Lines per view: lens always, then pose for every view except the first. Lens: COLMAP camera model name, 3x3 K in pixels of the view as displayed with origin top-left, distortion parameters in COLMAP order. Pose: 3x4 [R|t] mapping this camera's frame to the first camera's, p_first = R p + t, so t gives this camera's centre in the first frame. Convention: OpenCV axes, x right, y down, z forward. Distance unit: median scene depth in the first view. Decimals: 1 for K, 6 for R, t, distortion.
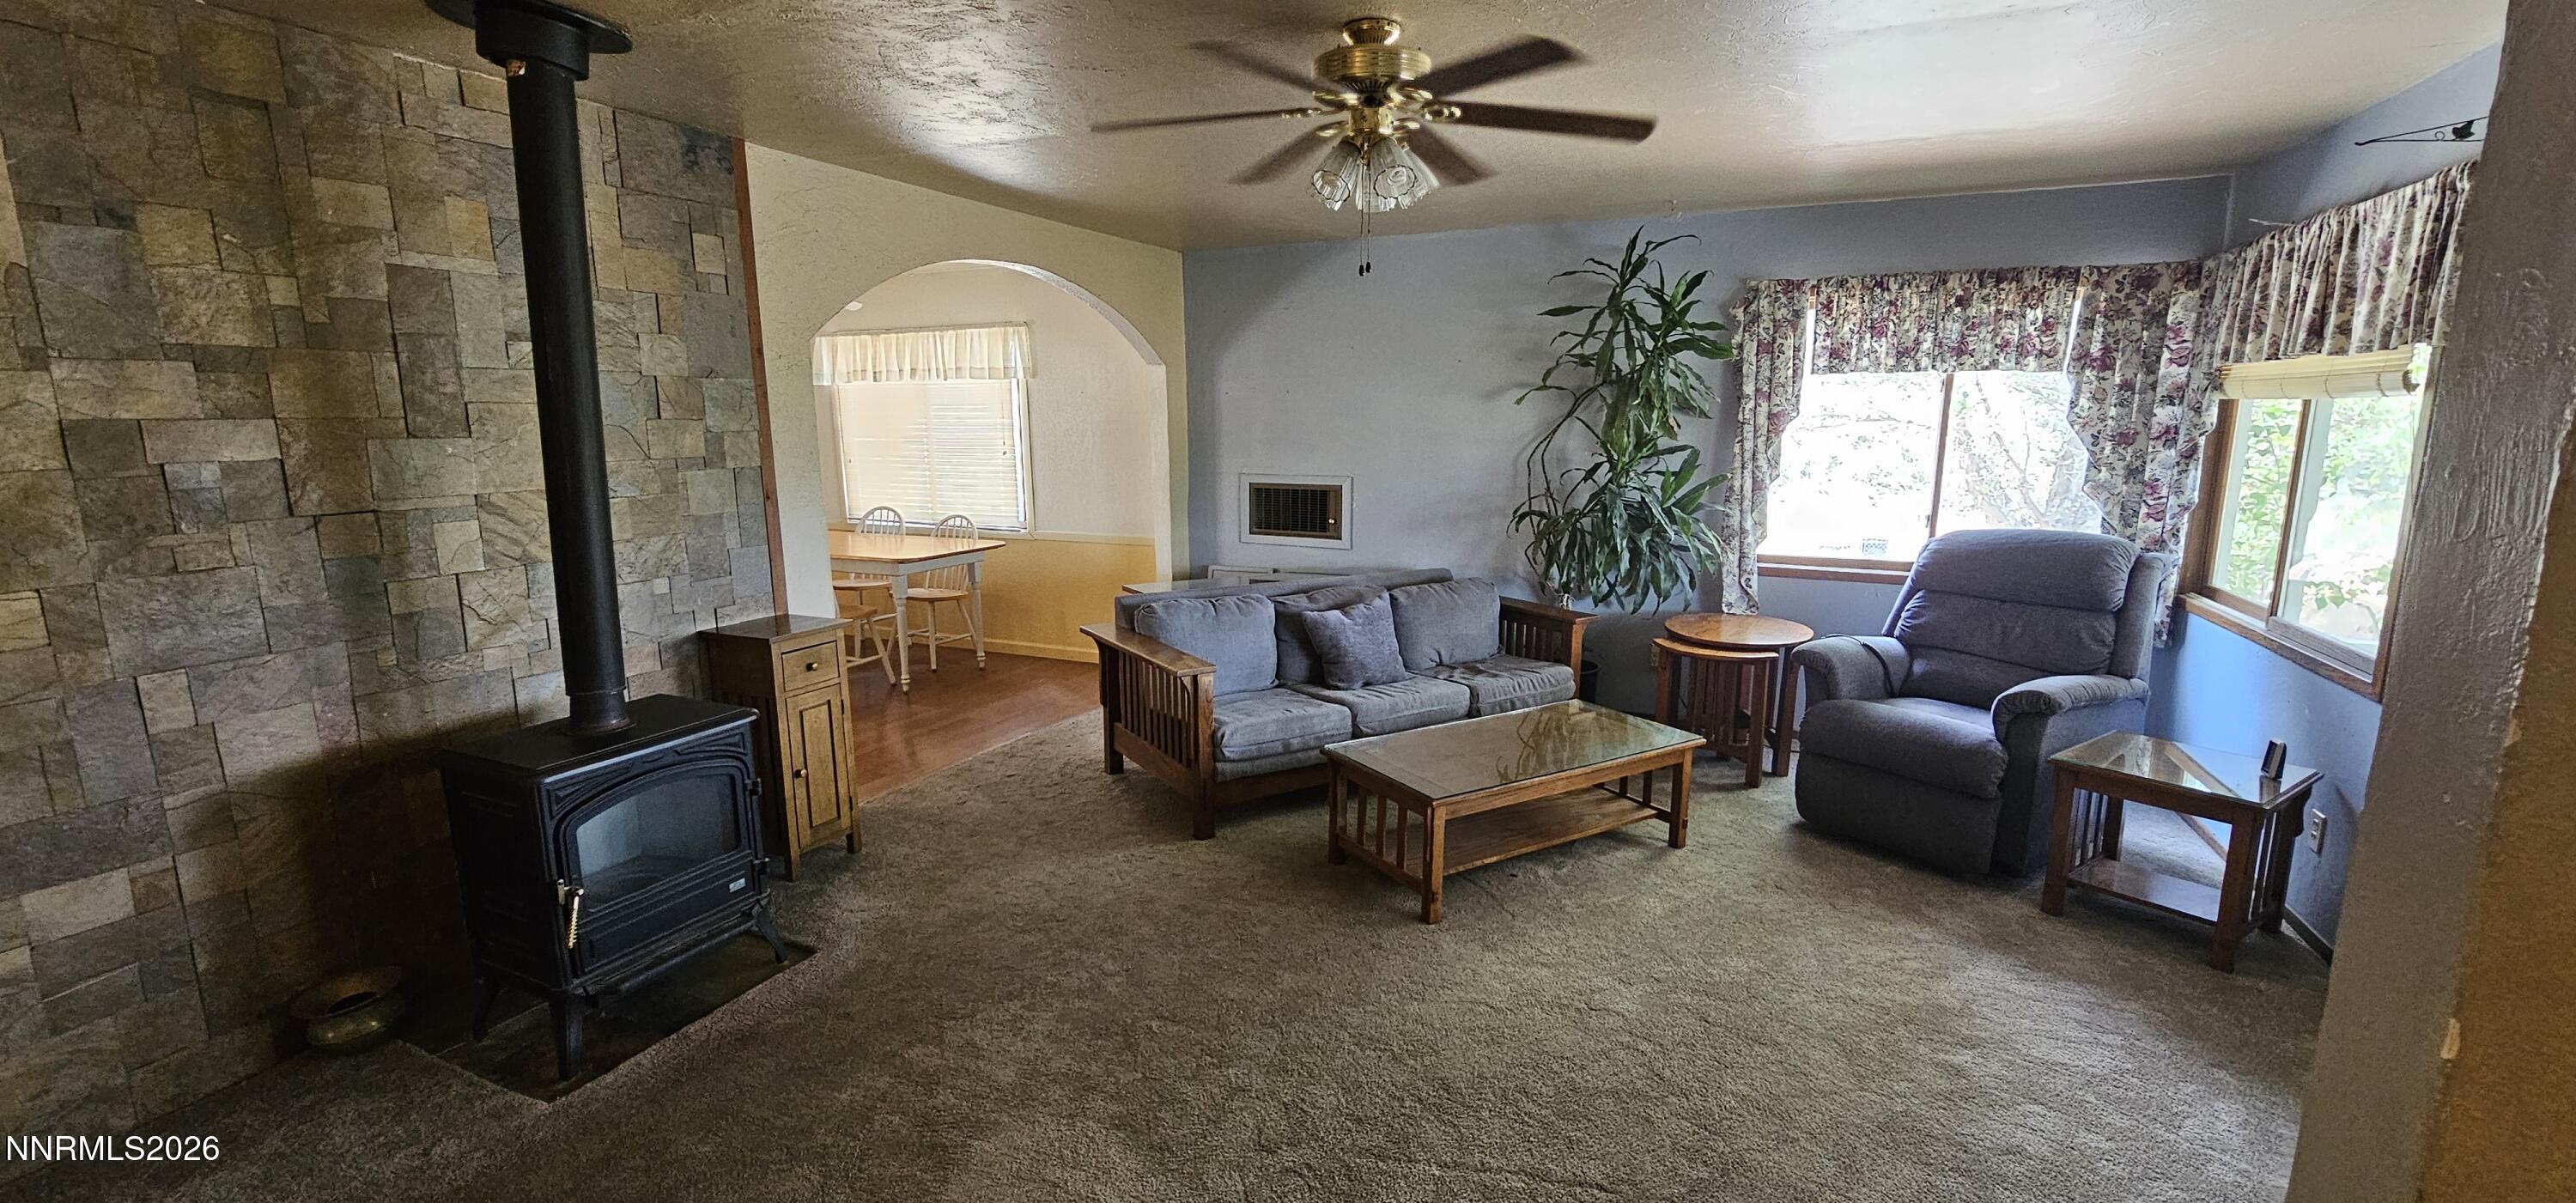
lens RADIAL K [[1064.0, 0, 1290.4], [0, 1064.0, 596.7], [0, 0, 1]] dist [-0.005620, 0.000615]
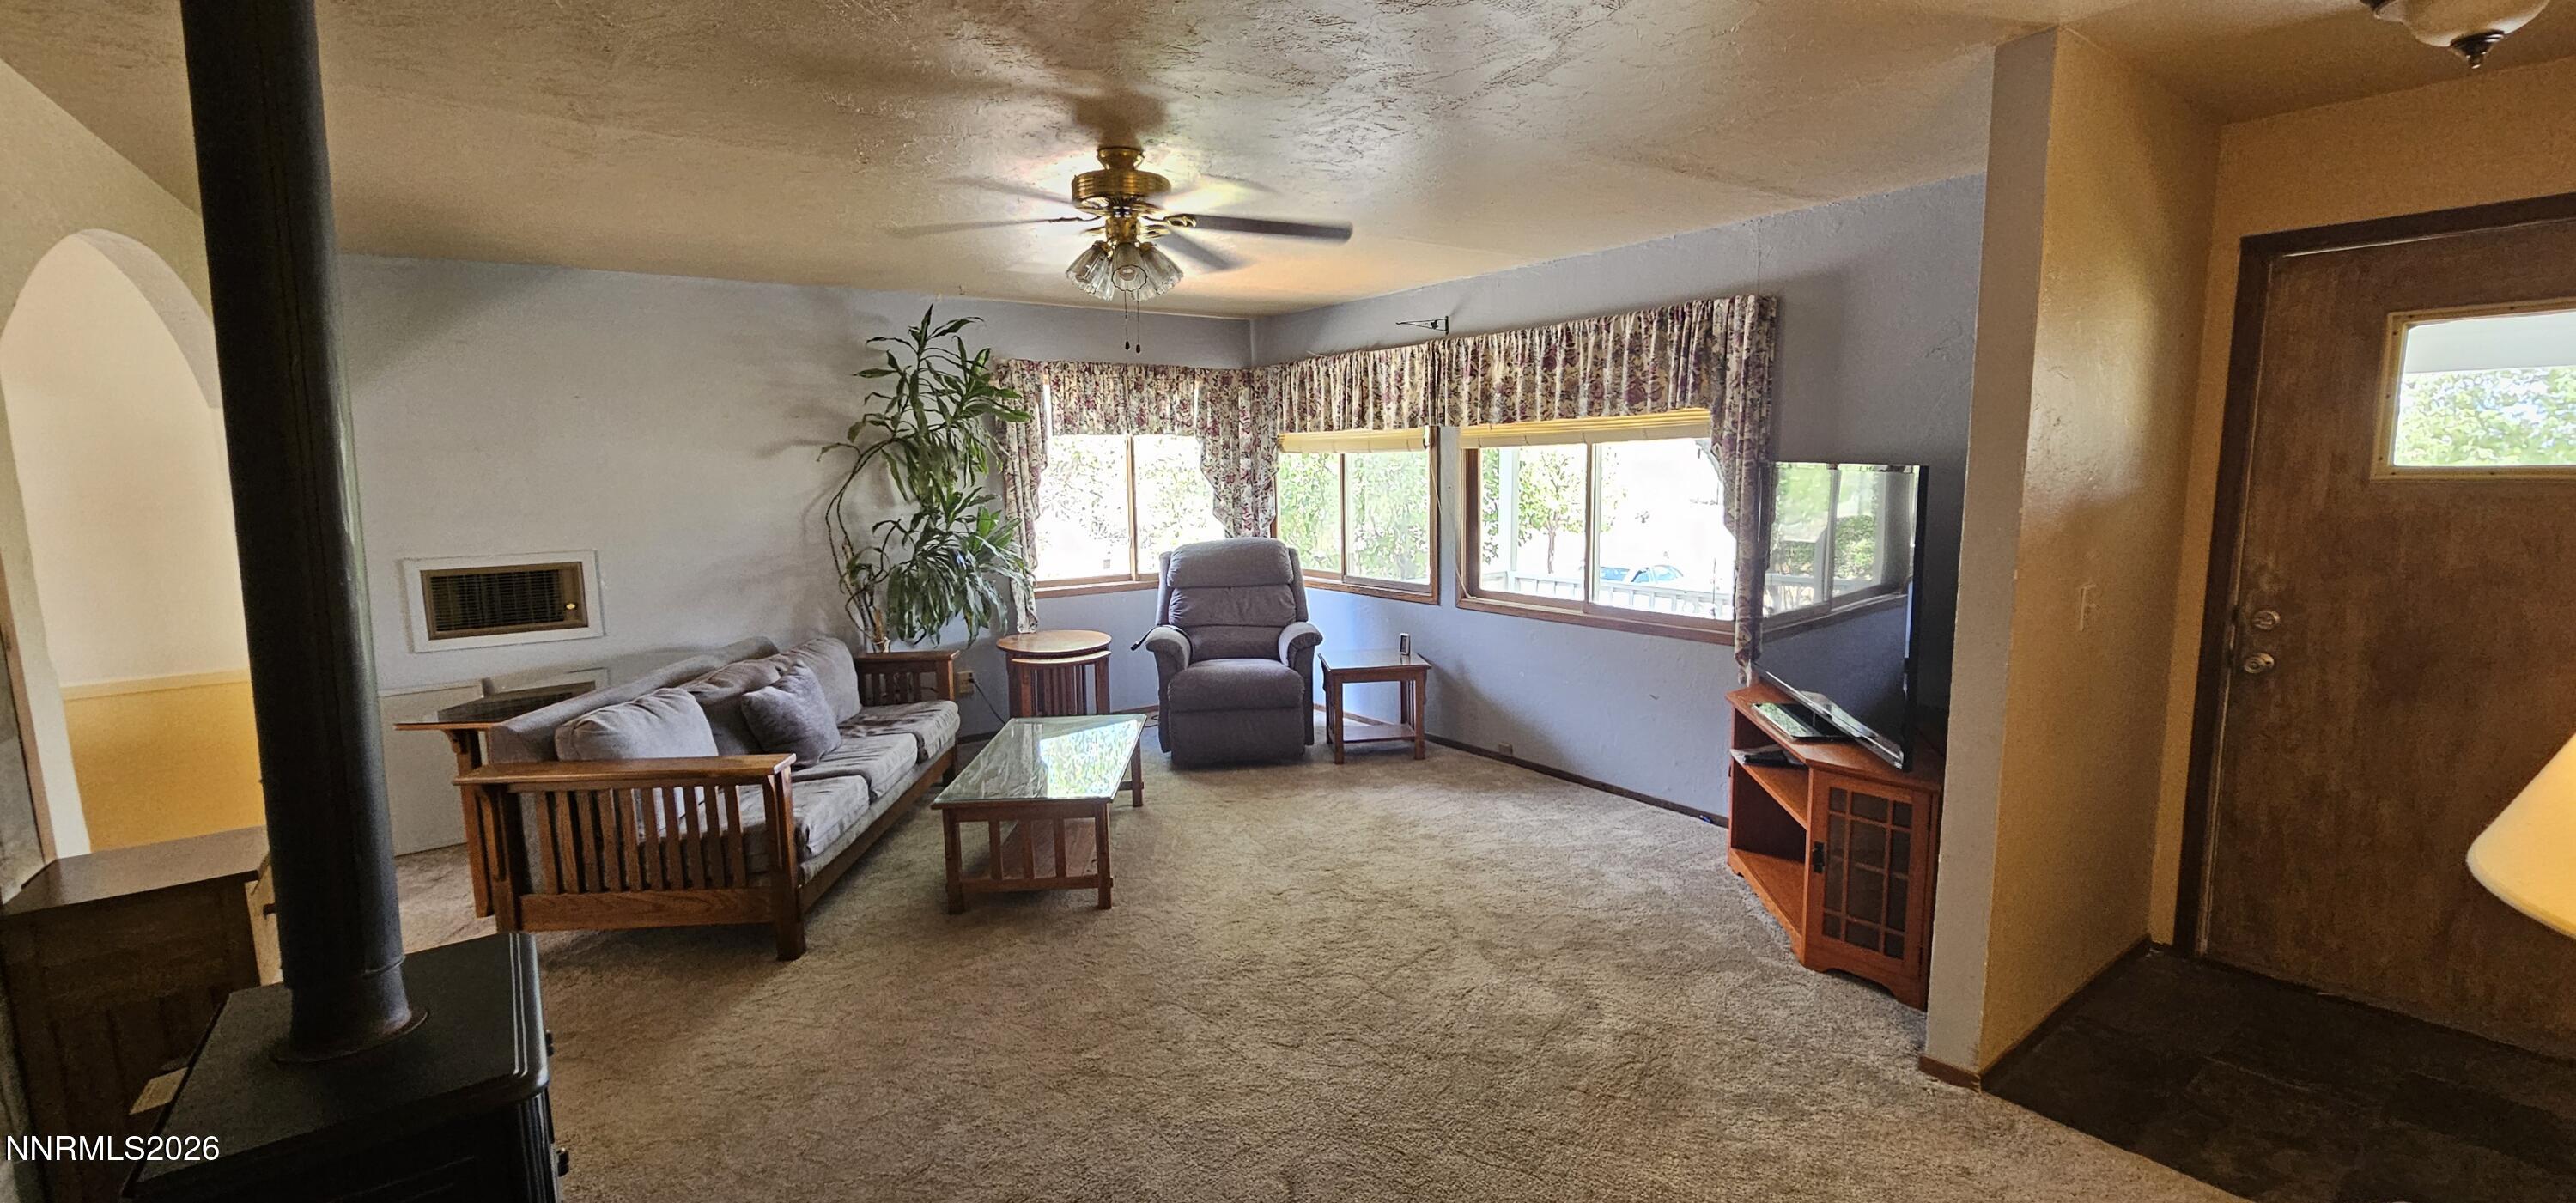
lens RADIAL K [[1064.0, 0, 1293.1], [0, 1064.0, 598.6], [0, 0, 1]] dist [-0.005620, 0.000615]
pose [[0.478368, -0.119825, 0.869946, -0.681892], [0.165831, 0.985149, 0.044505, -0.036483], [-0.862359, 0.122974, 0.491135, 0.208393]]
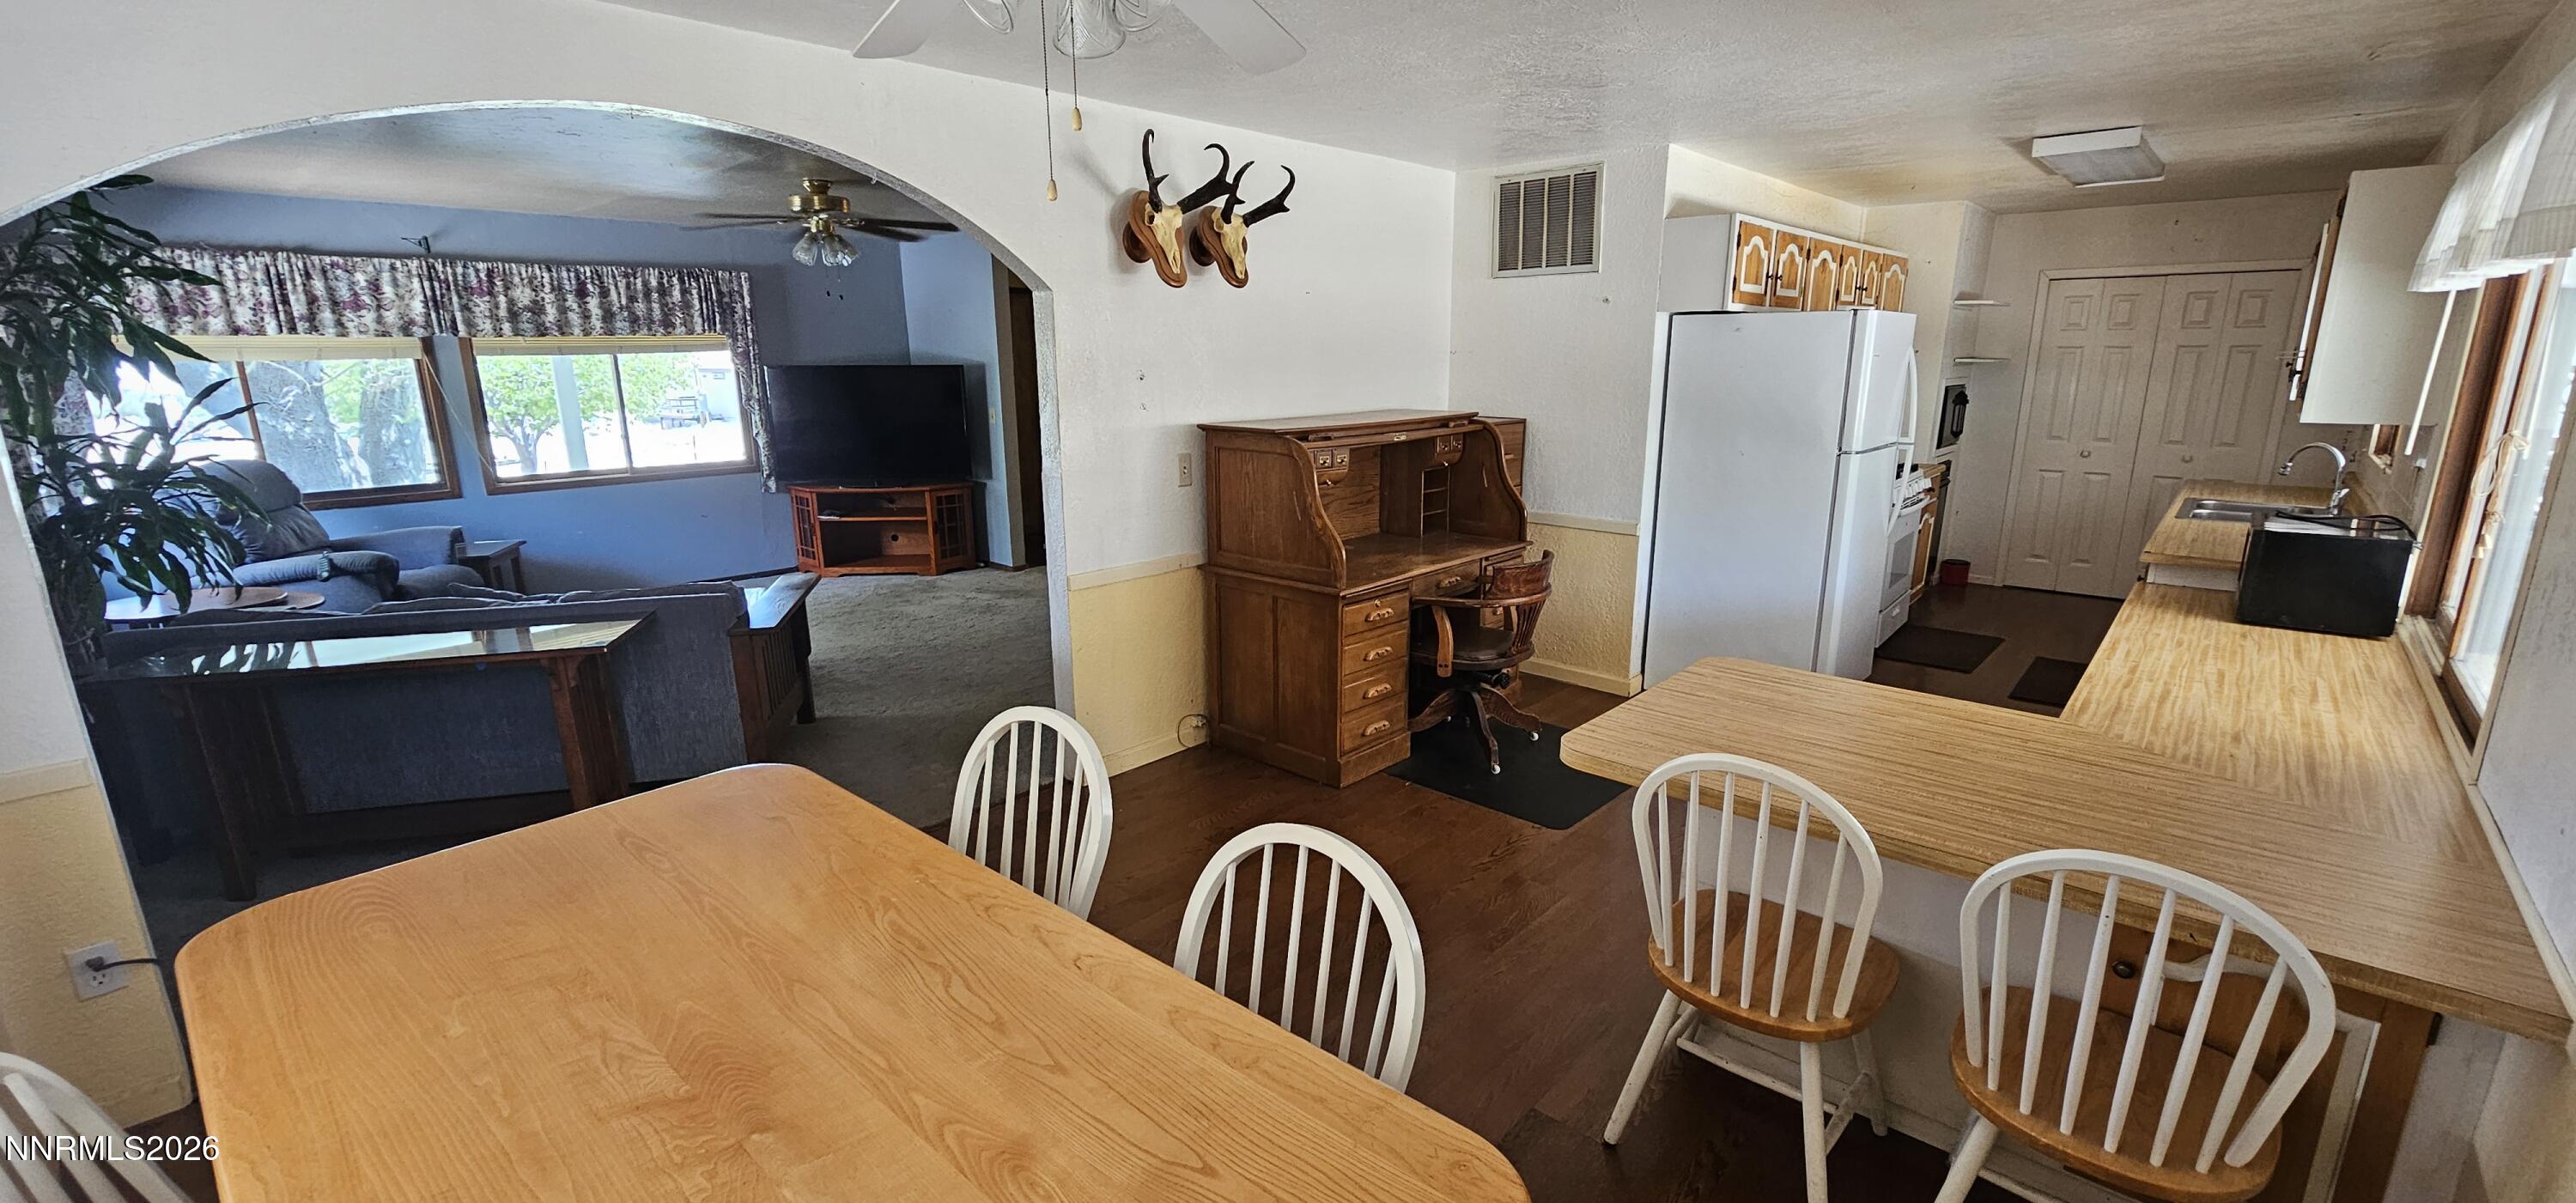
lens RADIAL K [[1064.0, 0, 1288.1], [0, 1064.0, 605.6], [0, 0, 1]] dist [-0.005620, 0.000615]
pose [[-0.953044, -0.063200, 0.296163, -1.075838], [0.059528, 0.919802, 0.387842, -0.372406], [-0.296923, 0.387260, -0.872850, 2.071824]]
